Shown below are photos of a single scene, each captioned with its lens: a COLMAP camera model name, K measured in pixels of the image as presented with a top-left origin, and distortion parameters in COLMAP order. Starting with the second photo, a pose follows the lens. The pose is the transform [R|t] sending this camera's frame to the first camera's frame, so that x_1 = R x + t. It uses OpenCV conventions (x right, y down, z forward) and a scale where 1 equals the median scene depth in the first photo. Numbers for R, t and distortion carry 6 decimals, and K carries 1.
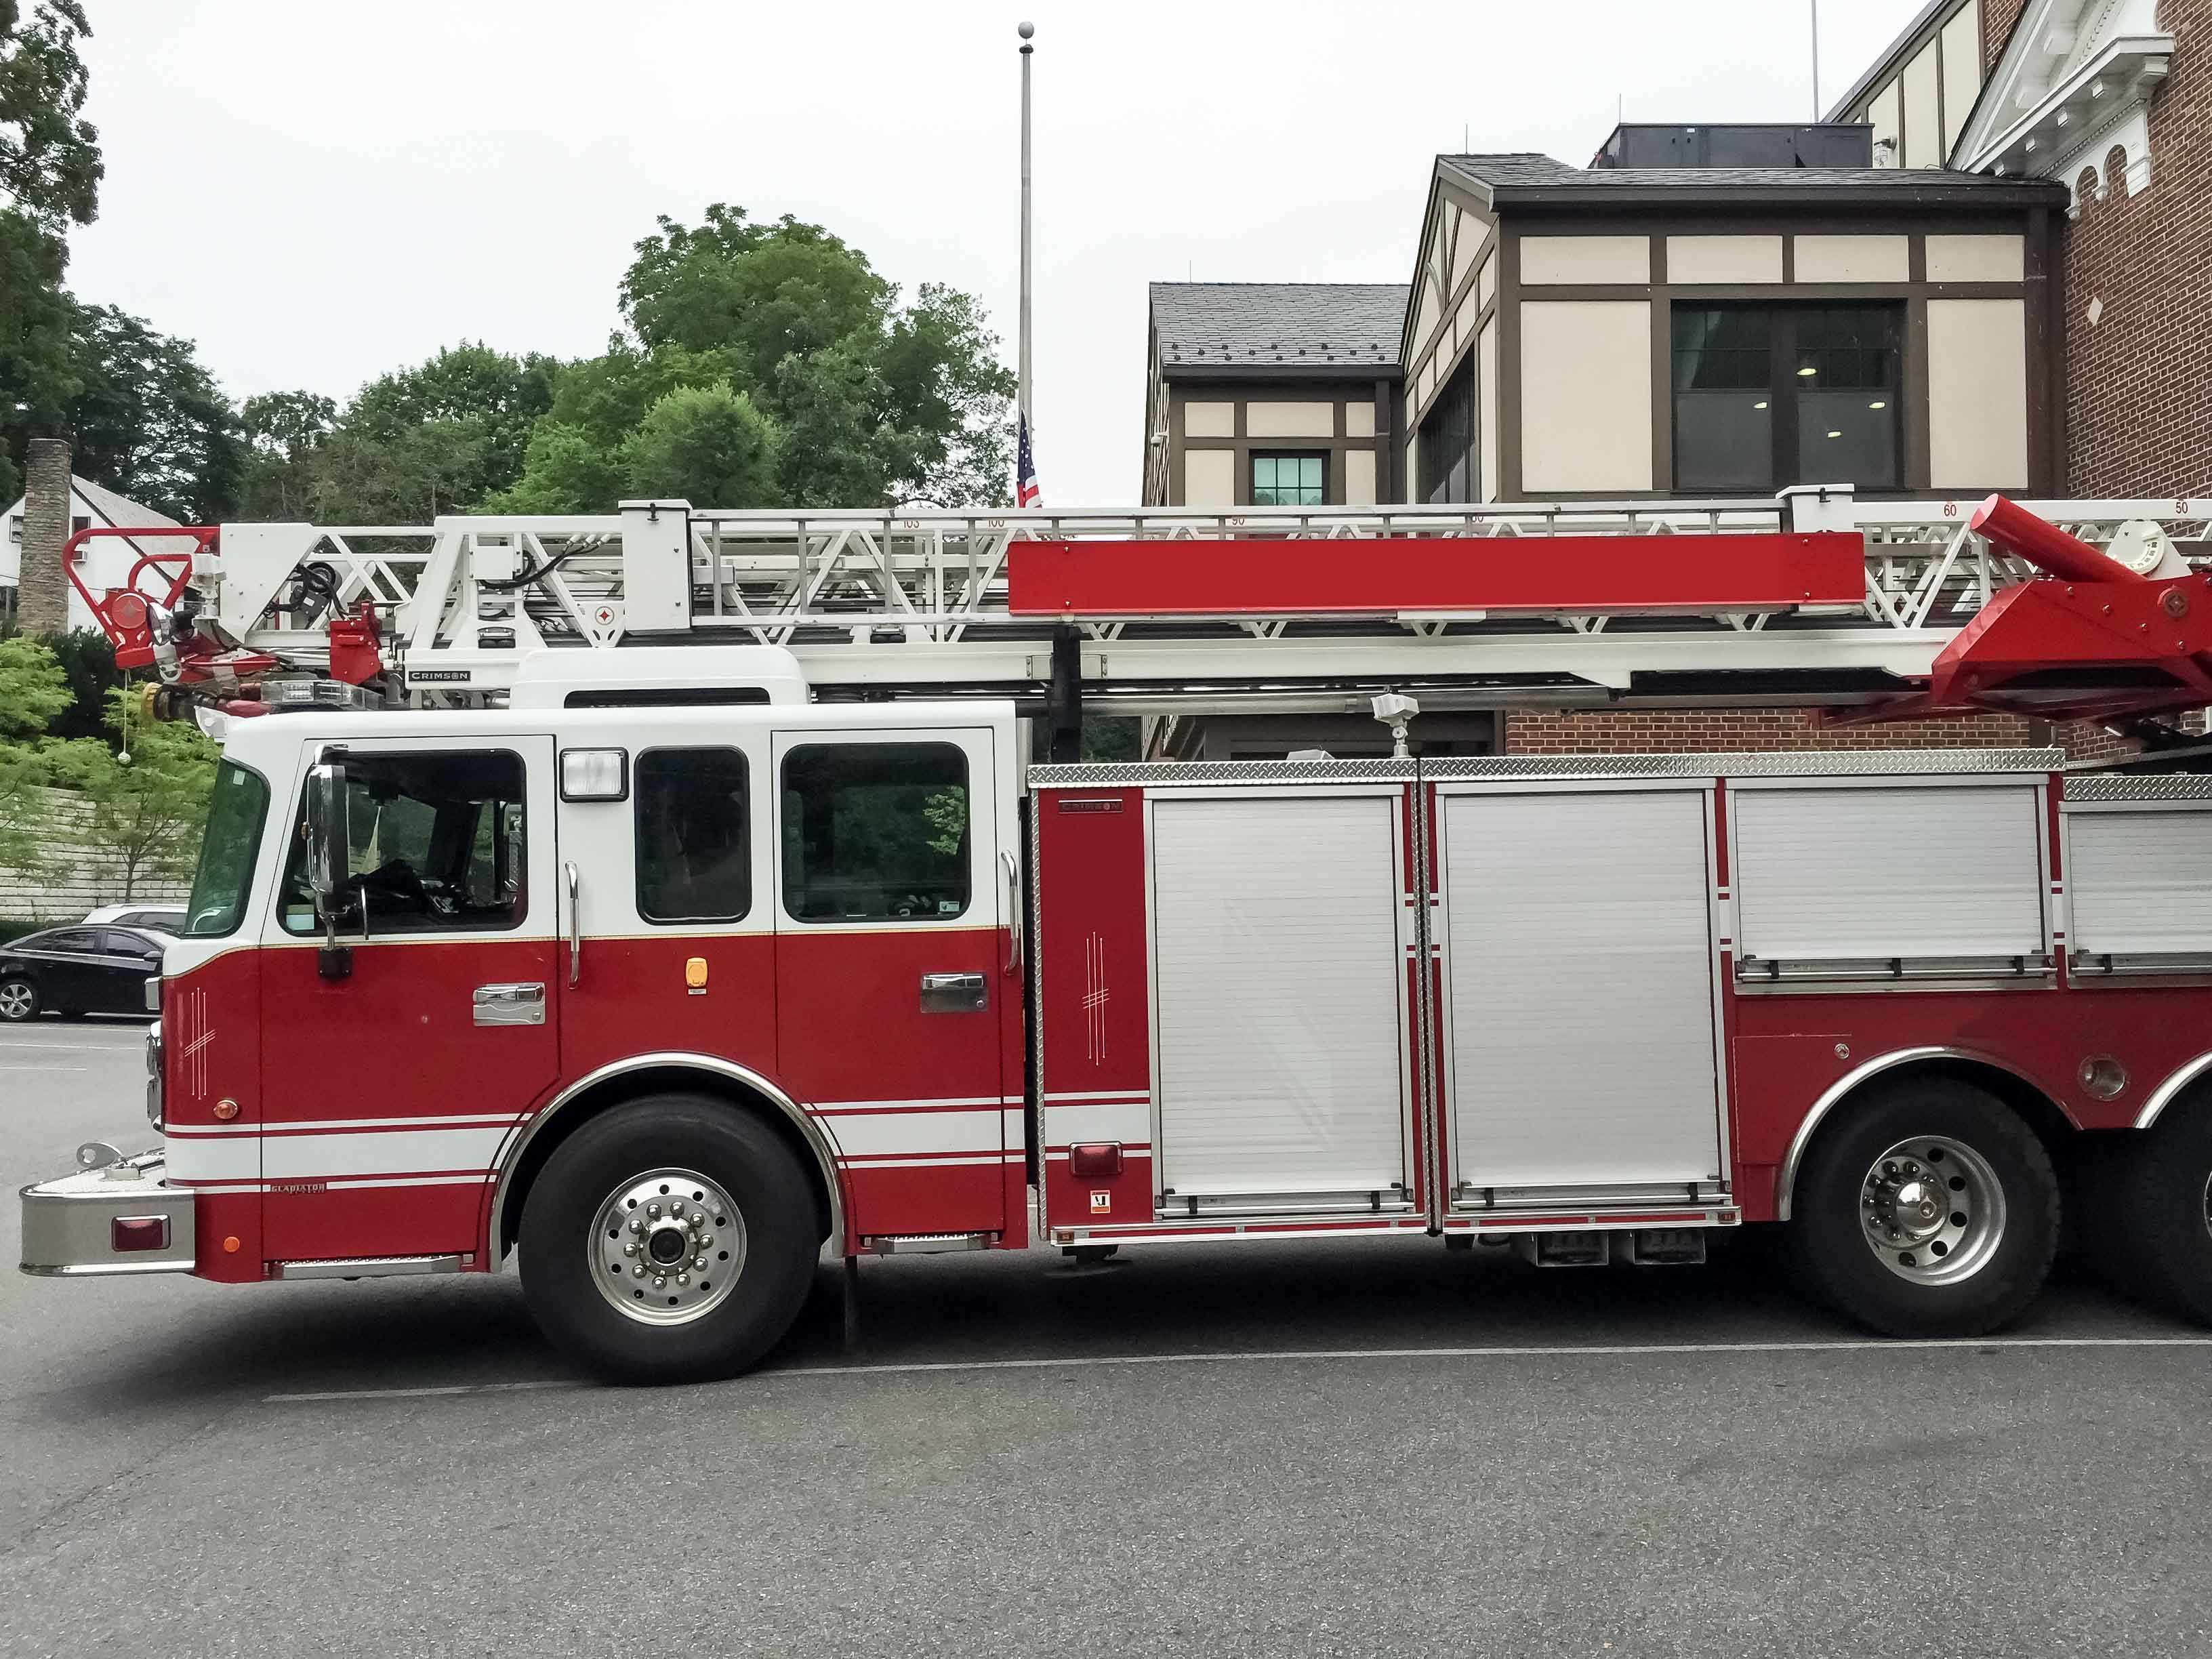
lens RADIAL K [[1922.5, 0, 1111.7], [0, 1922.5, 823.3], [0, 0, 1]] dist [0.095421, -0.136958]
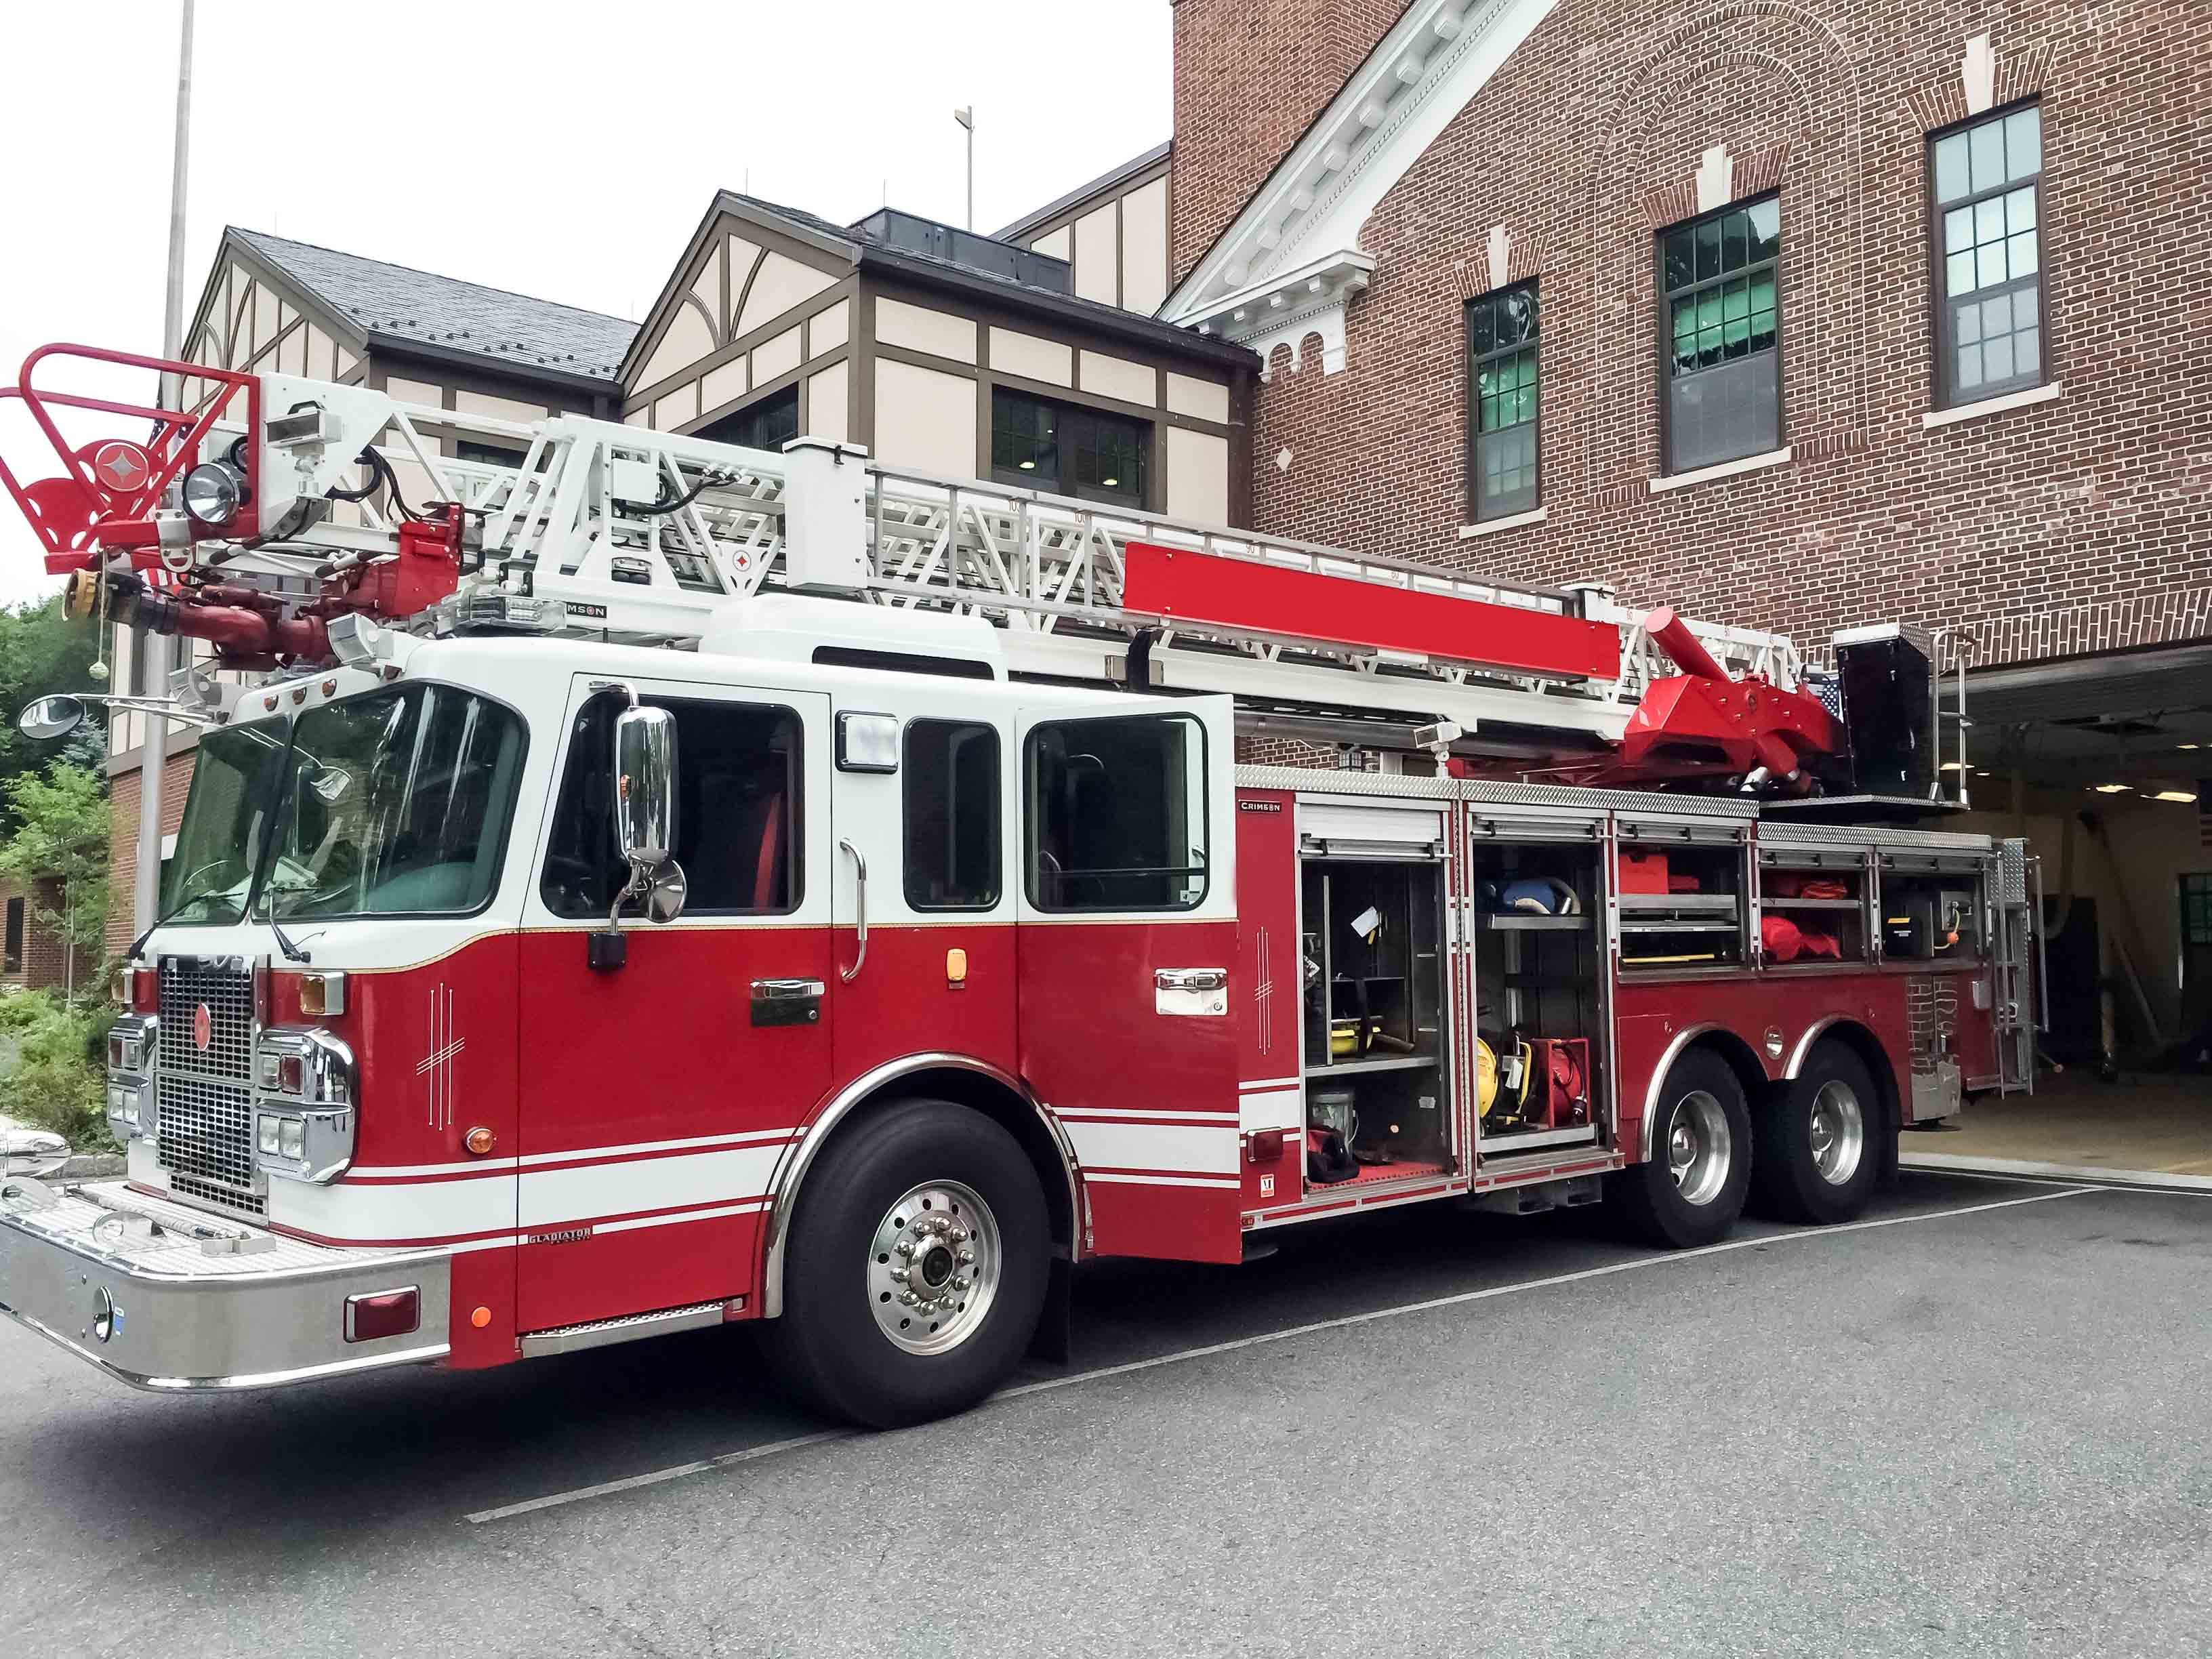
lens RADIAL K [[1910.9, 0, 1098.5], [0, 1910.9, 826.9], [0, 0, 1]] dist [0.093329, -0.130315]
pose [[0.781066, 0.044506, 0.622861, -0.706636], [-0.028918, 0.998965, -0.035117, 0.040198], [-0.623779, 0.009416, 0.781544, 0.237060]]
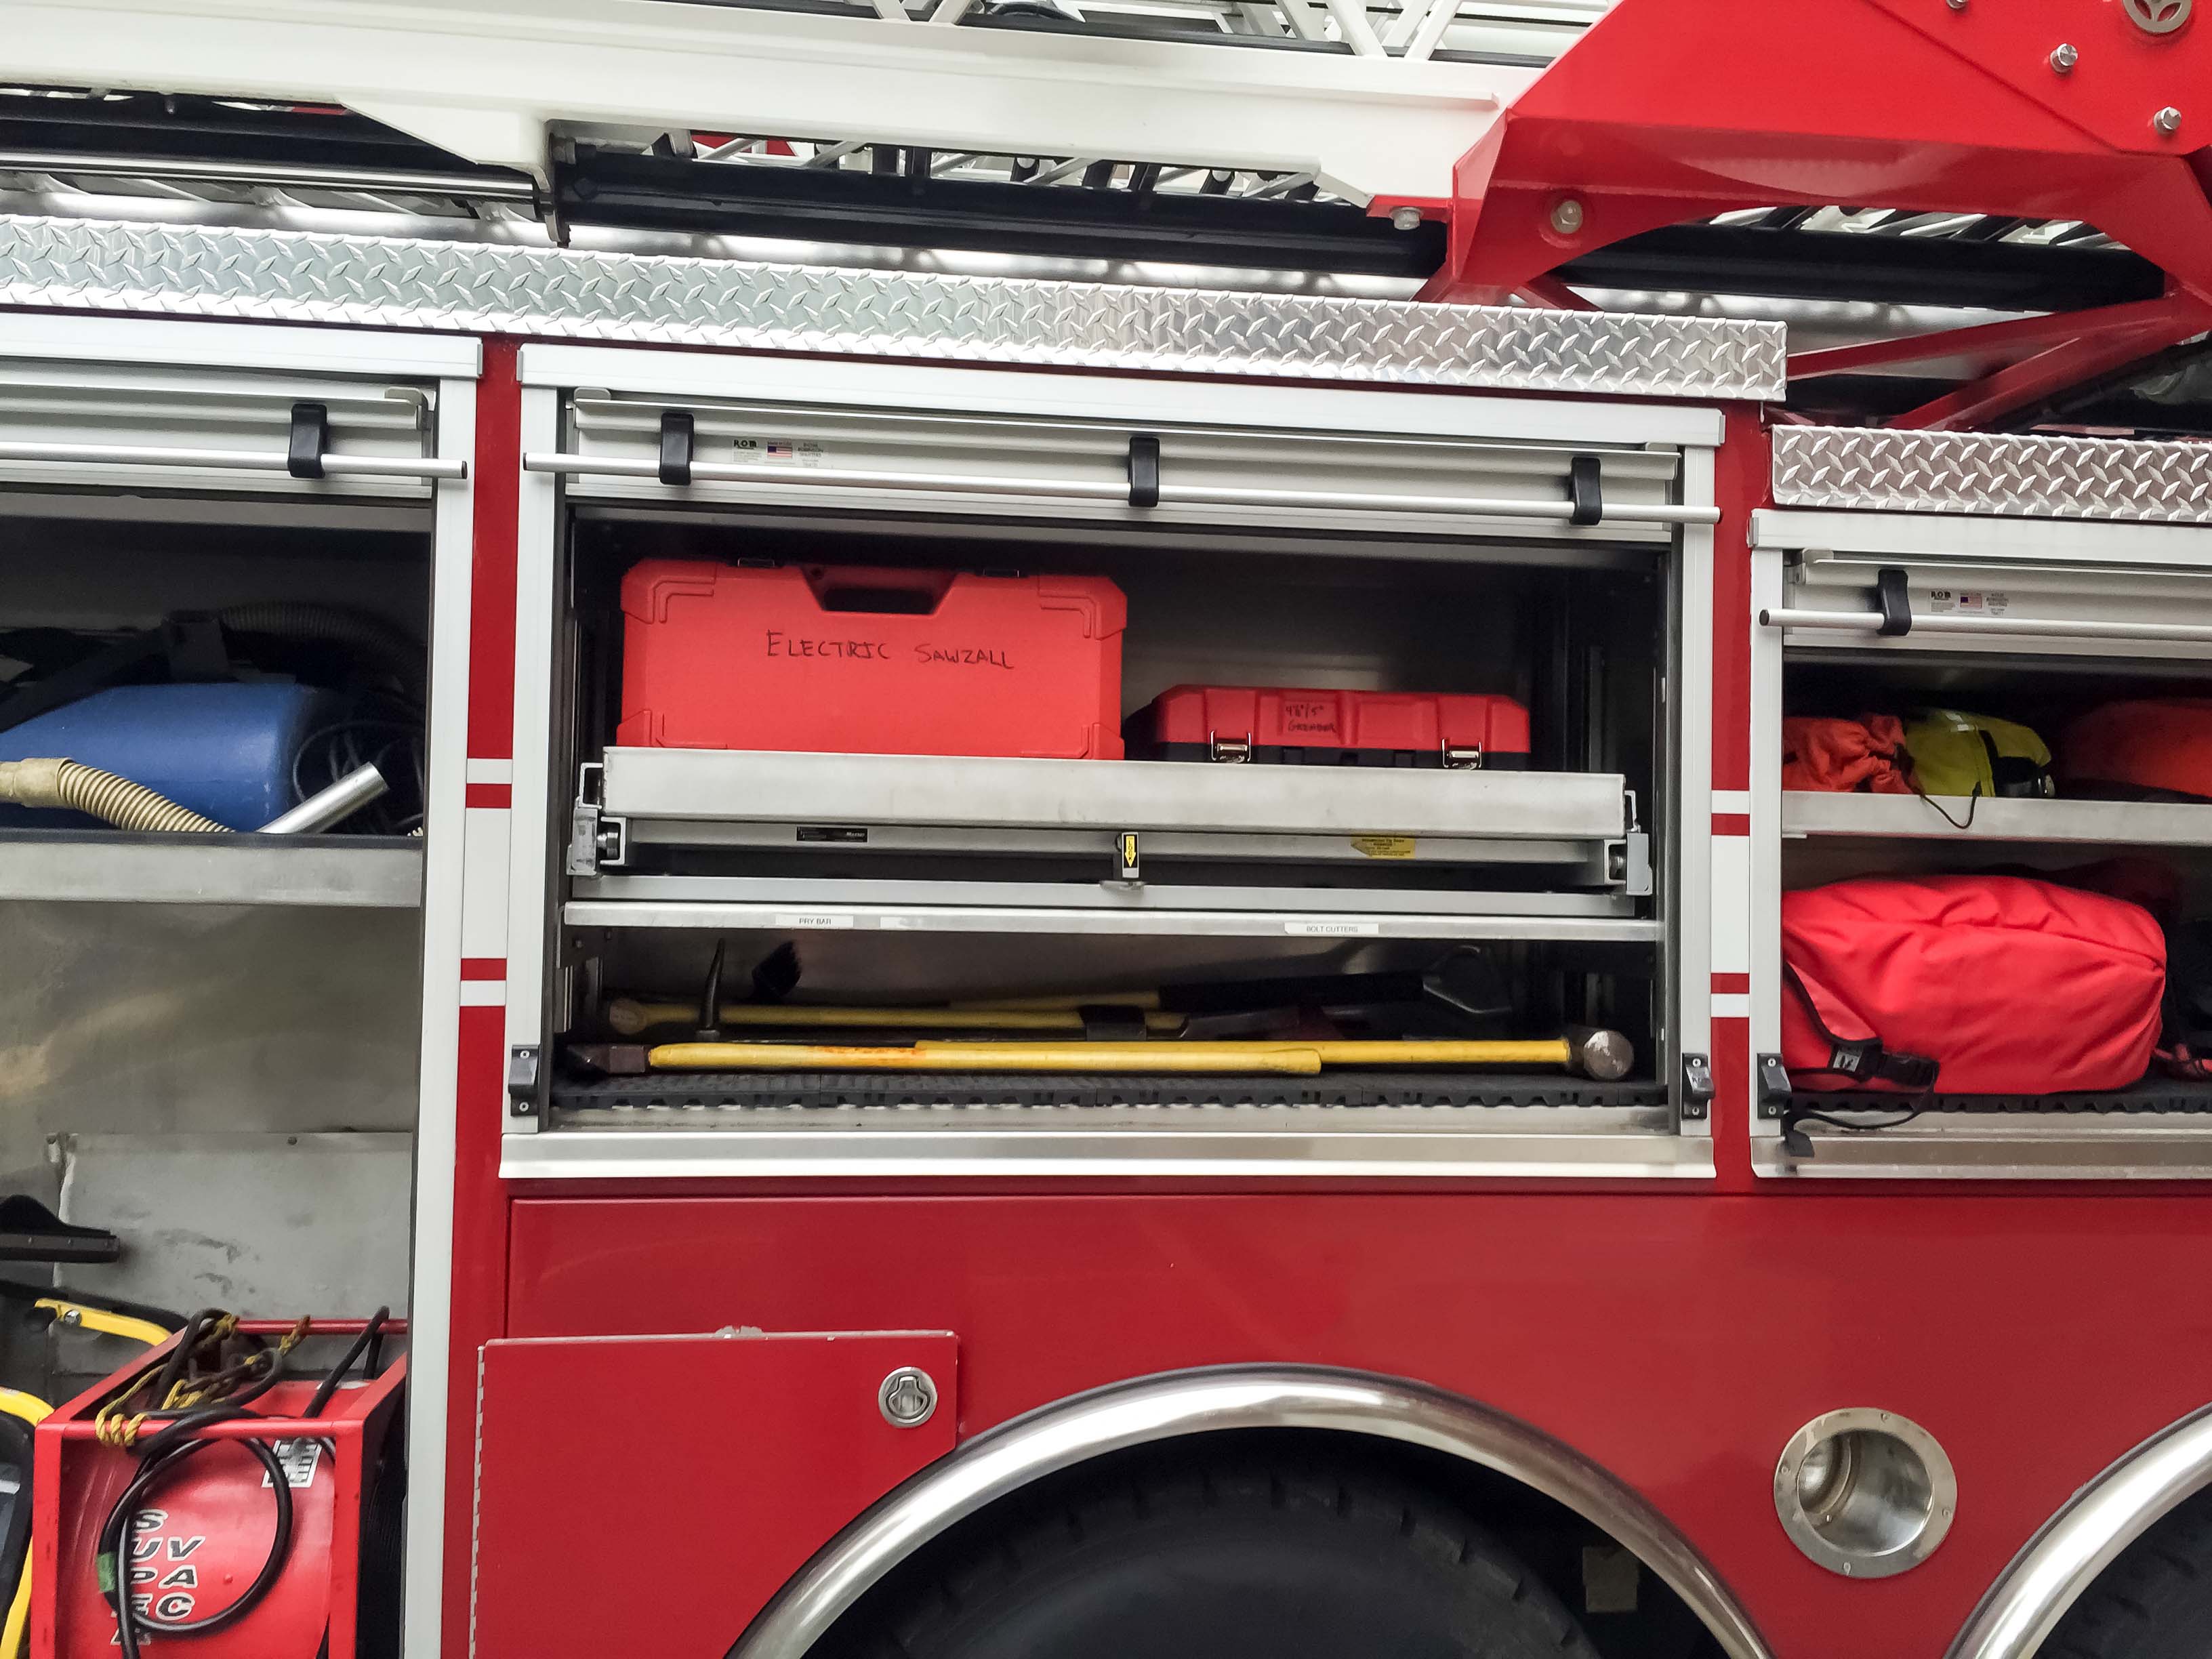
lens RADIAL K [[1922.5, 0, 1111.7], [0, 1922.5, 823.3], [0, 0, 1]] dist [0.095421, -0.136958]
pose [[0.997349, 0.041265, 0.059935, 0.379388], [-0.041995, 0.999058, 0.010959, 0.034742], [-0.059426, -0.013447, 0.998142, 0.726716]]
